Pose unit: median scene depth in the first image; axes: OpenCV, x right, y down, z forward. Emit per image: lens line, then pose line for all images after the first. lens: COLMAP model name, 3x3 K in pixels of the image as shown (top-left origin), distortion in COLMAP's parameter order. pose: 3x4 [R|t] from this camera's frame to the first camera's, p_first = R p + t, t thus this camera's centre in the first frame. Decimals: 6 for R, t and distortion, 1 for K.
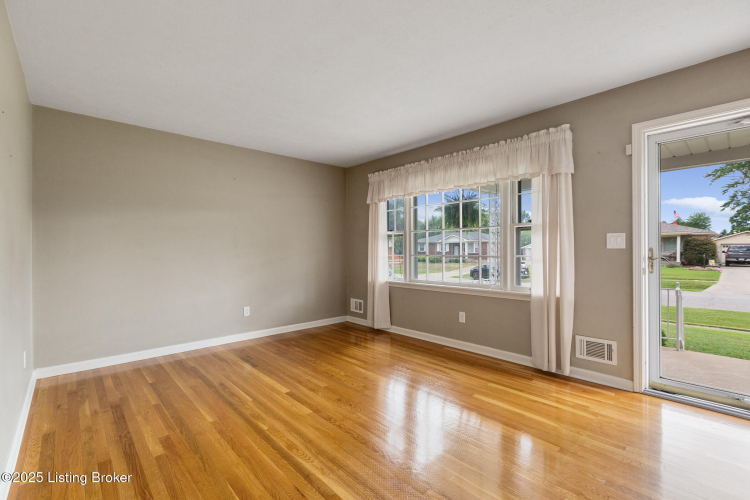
lens RADIAL K [[337.0, 0, 380.3], [0, 337.0, 250.6], [0, 0, 1]] dist [0.002232, -0.001631]
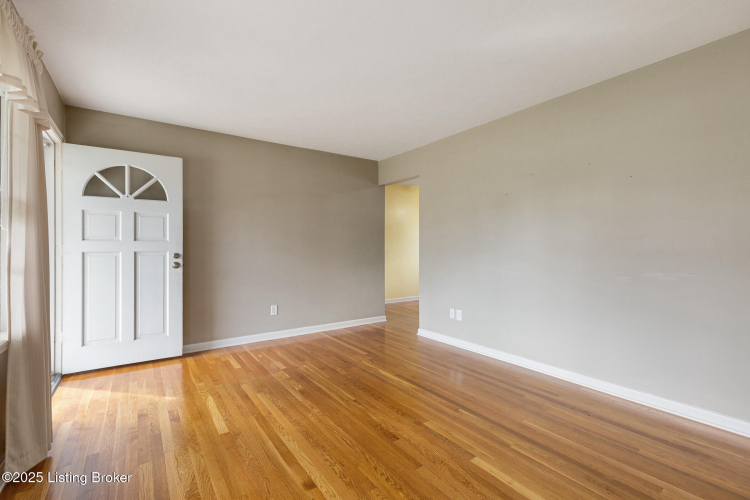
lens RADIAL K [[337.0, 0, 377.6], [0, 337.0, 246.7], [0, 0, 1]] dist [0.002232, -0.001631]
pose [[-0.990674, 0.007920, 0.136022, -0.153062], [0.008296, 0.999963, 0.002193, -0.003723], [-0.136000, 0.003301, -0.990703, 1.416956]]
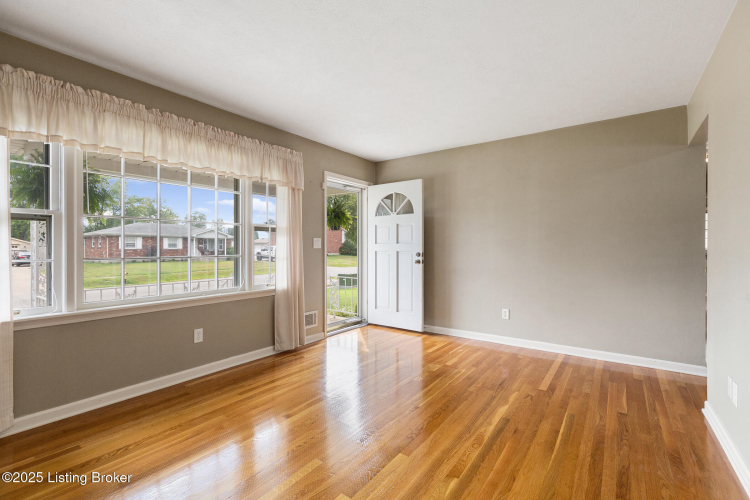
lens RADIAL K [[337.0, 0, 374.5], [0, 337.0, 250.3], [0, 0, 1]] dist [0.002232, -0.001631]
pose [[-0.183405, -0.002100, 0.983035, -0.713381], [0.004629, 0.999985, 0.003000, -0.000298], [-0.983027, 0.005101, -0.183393, 0.884704]]
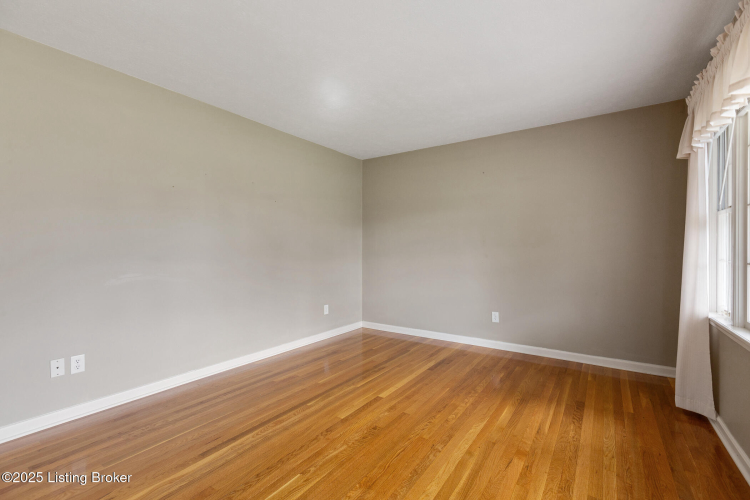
lens RADIAL K [[337.0, 0, 371.3], [0, 337.0, 247.9], [0, 0, 1]] dist [0.002232, -0.001631]
pose [[0.207958, 0.002108, -0.978135, 0.551196], [-0.005193, 0.999986, 0.001051, -0.004704], [0.978124, 0.004861, 0.207966, 0.647095]]
